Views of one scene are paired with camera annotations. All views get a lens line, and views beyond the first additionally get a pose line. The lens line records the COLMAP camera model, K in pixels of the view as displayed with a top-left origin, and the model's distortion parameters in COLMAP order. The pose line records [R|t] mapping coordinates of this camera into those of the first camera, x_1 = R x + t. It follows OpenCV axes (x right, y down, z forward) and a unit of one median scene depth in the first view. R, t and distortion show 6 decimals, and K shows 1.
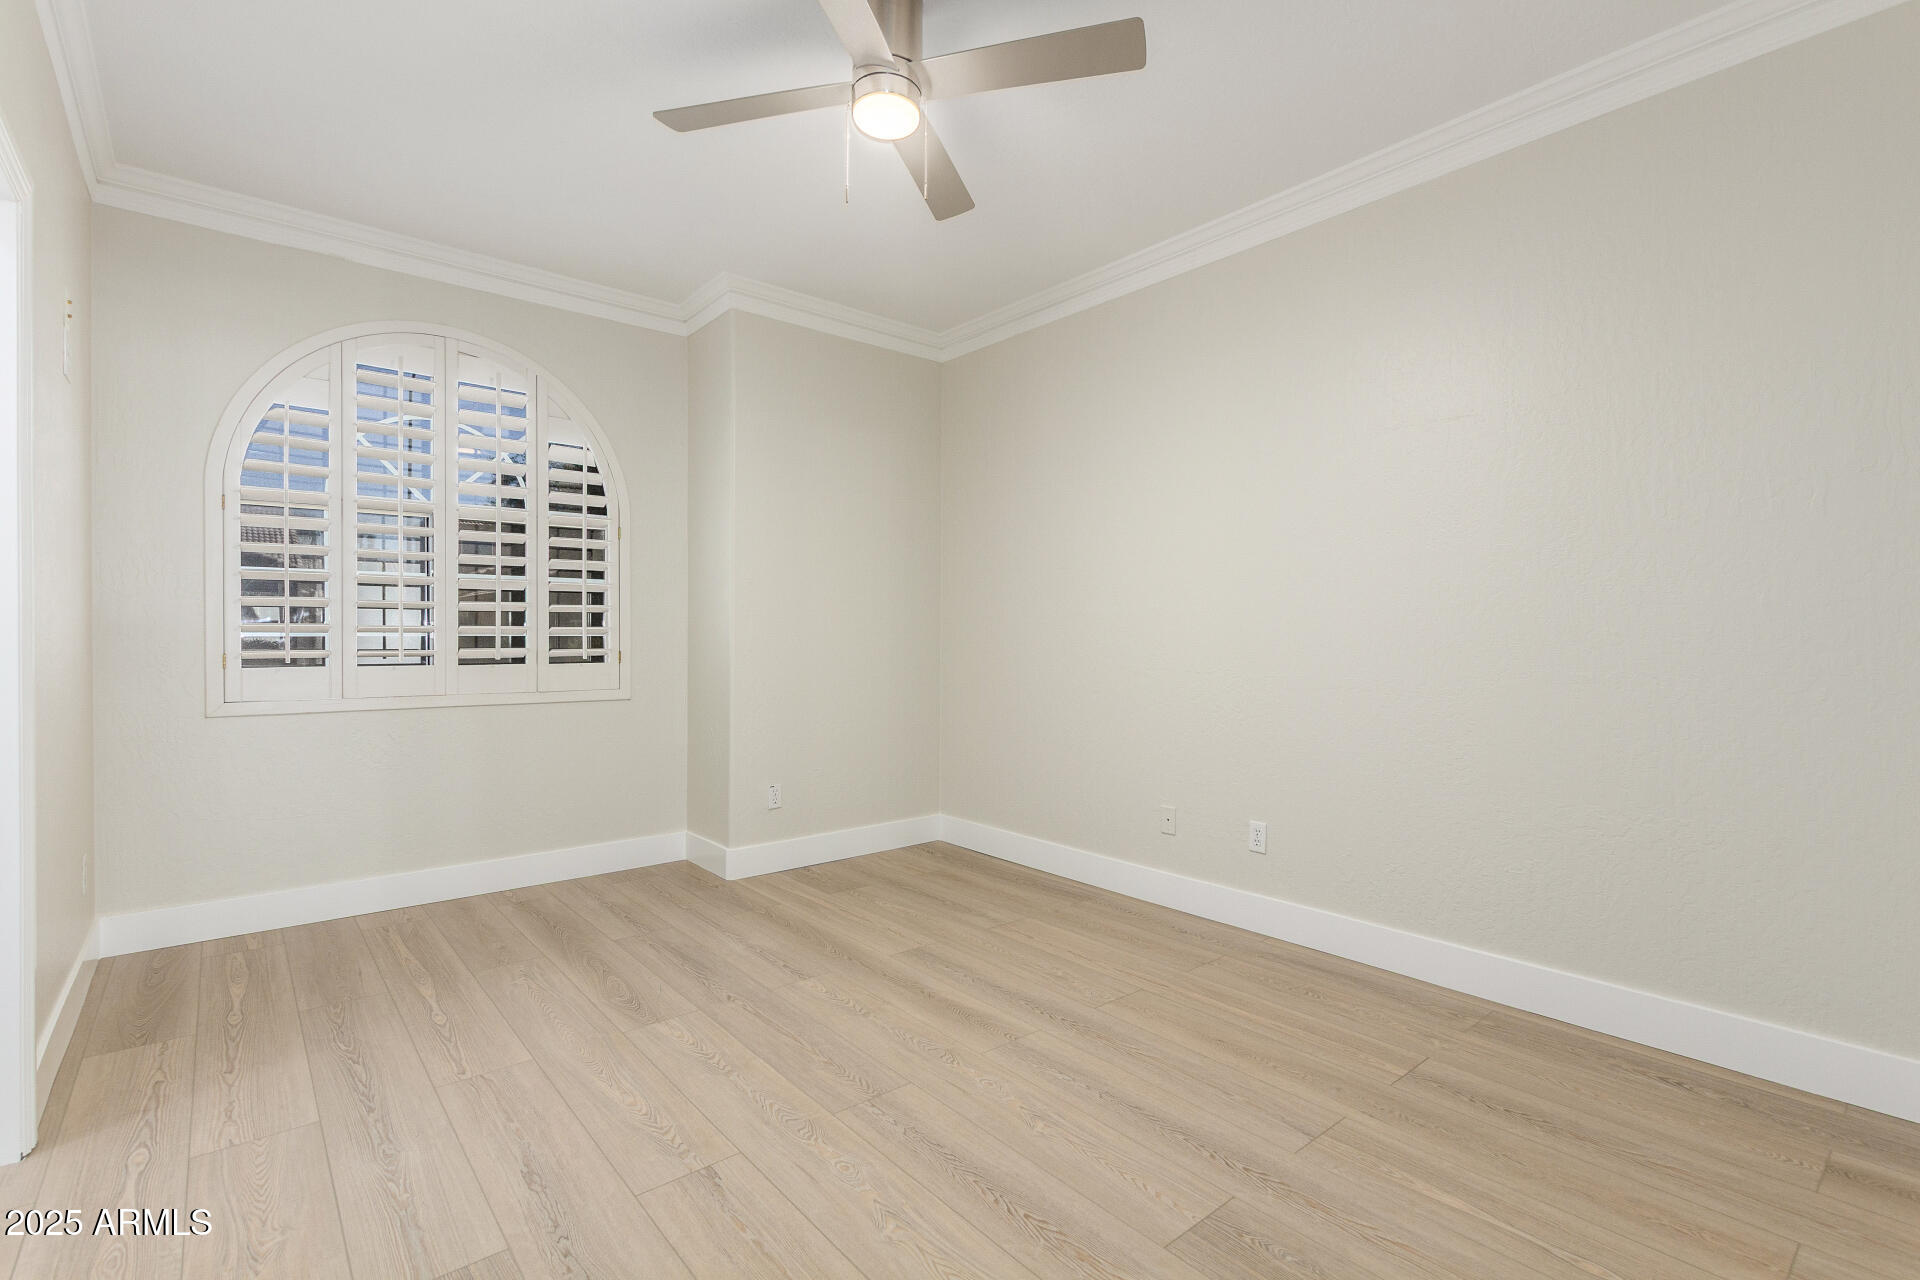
lens RADIAL K [[884.3, 0, 959.0], [0, 884.3, 645.1], [0, 0, 1]] dist [0.004441, -0.005078]
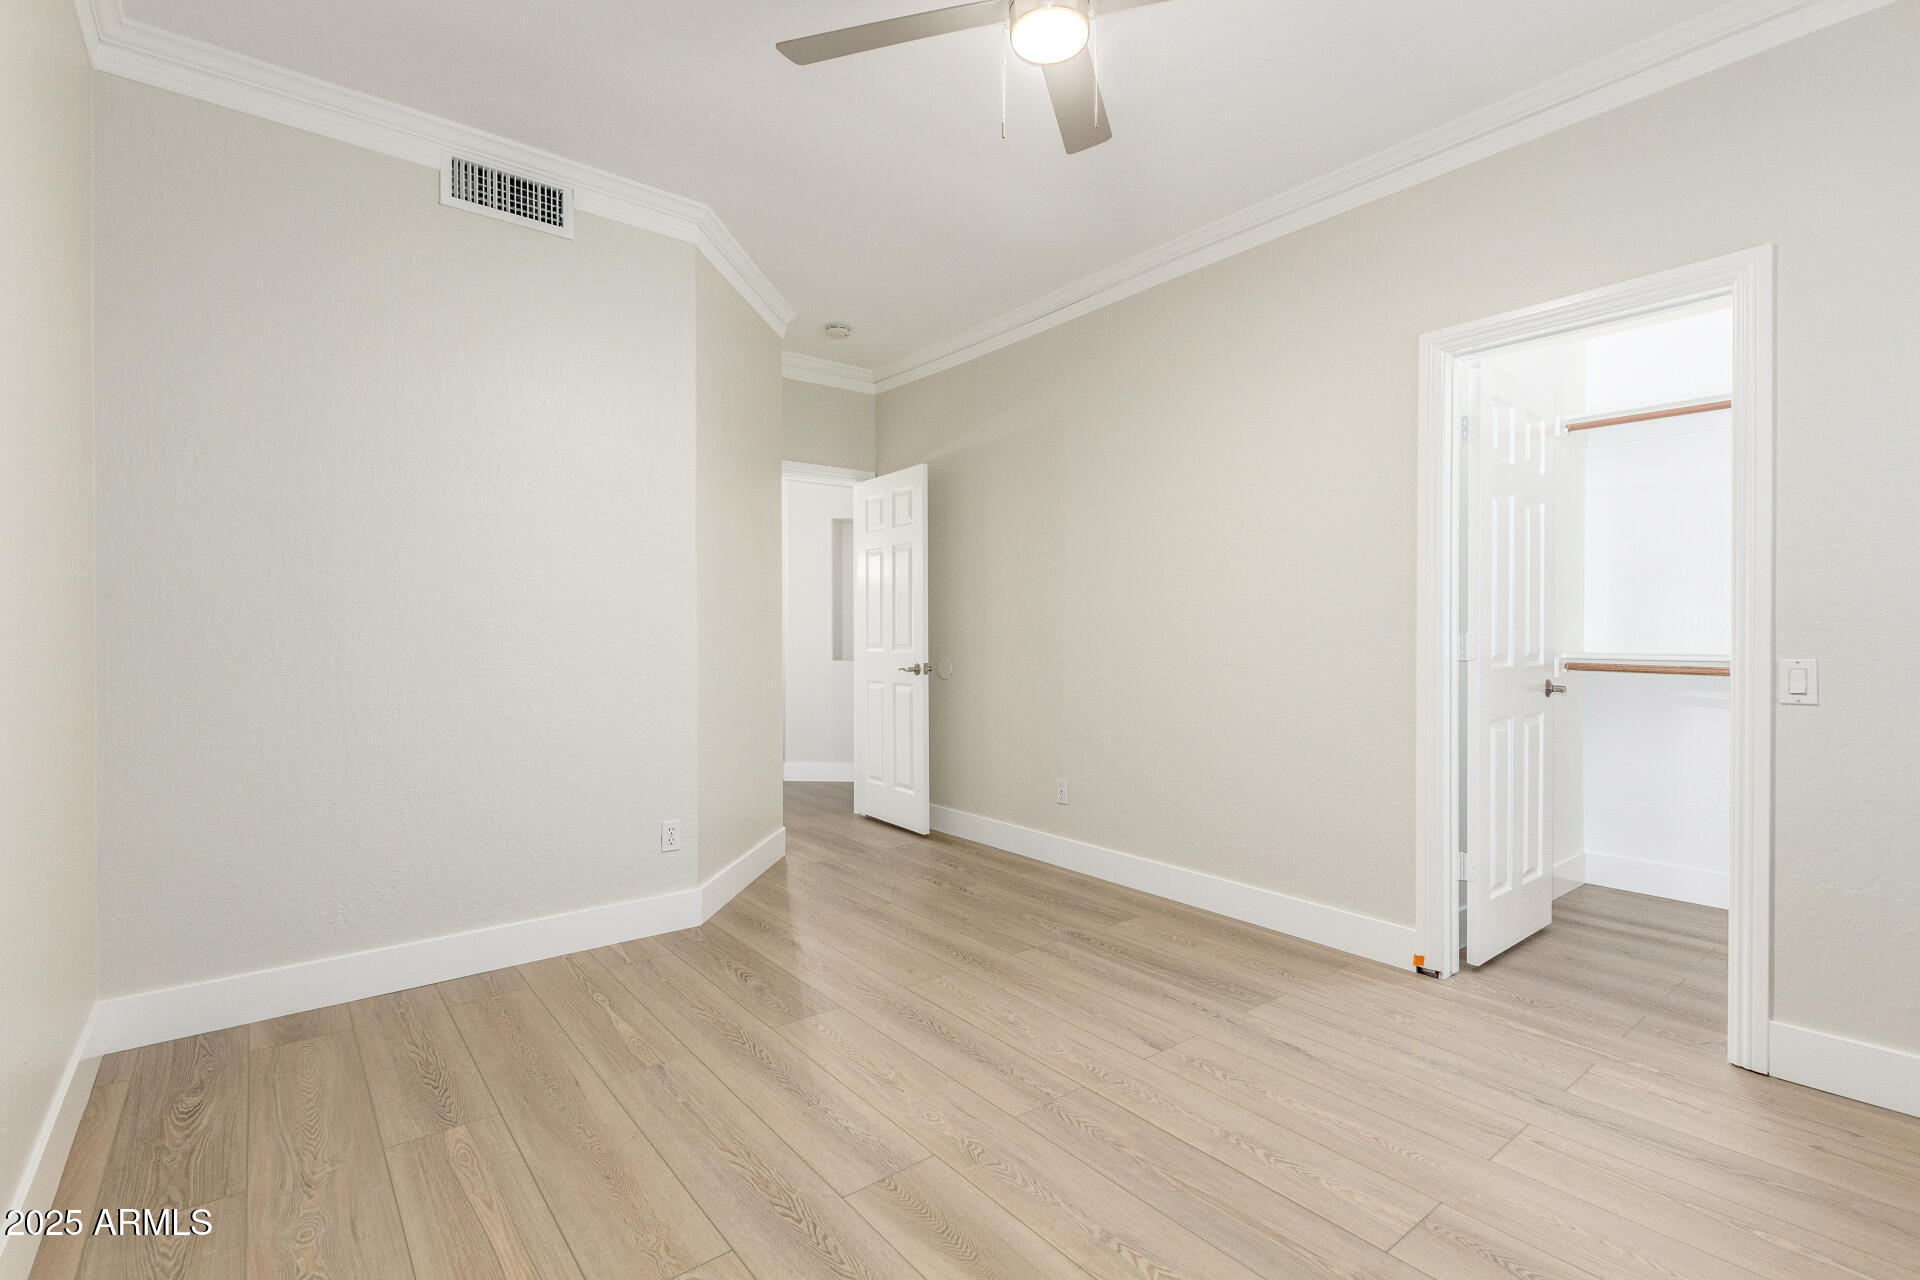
lens RADIAL K [[884.3, 0, 959.0], [0, 884.3, 645.1], [0, 0, 1]] dist [0.004441, -0.005078]
pose [[-0.999703, -0.004304, 0.023995, -0.016809], [-0.003798, 0.999771, 0.021069, -0.017536], [-0.024080, 0.020971, -0.999490, 1.983651]]
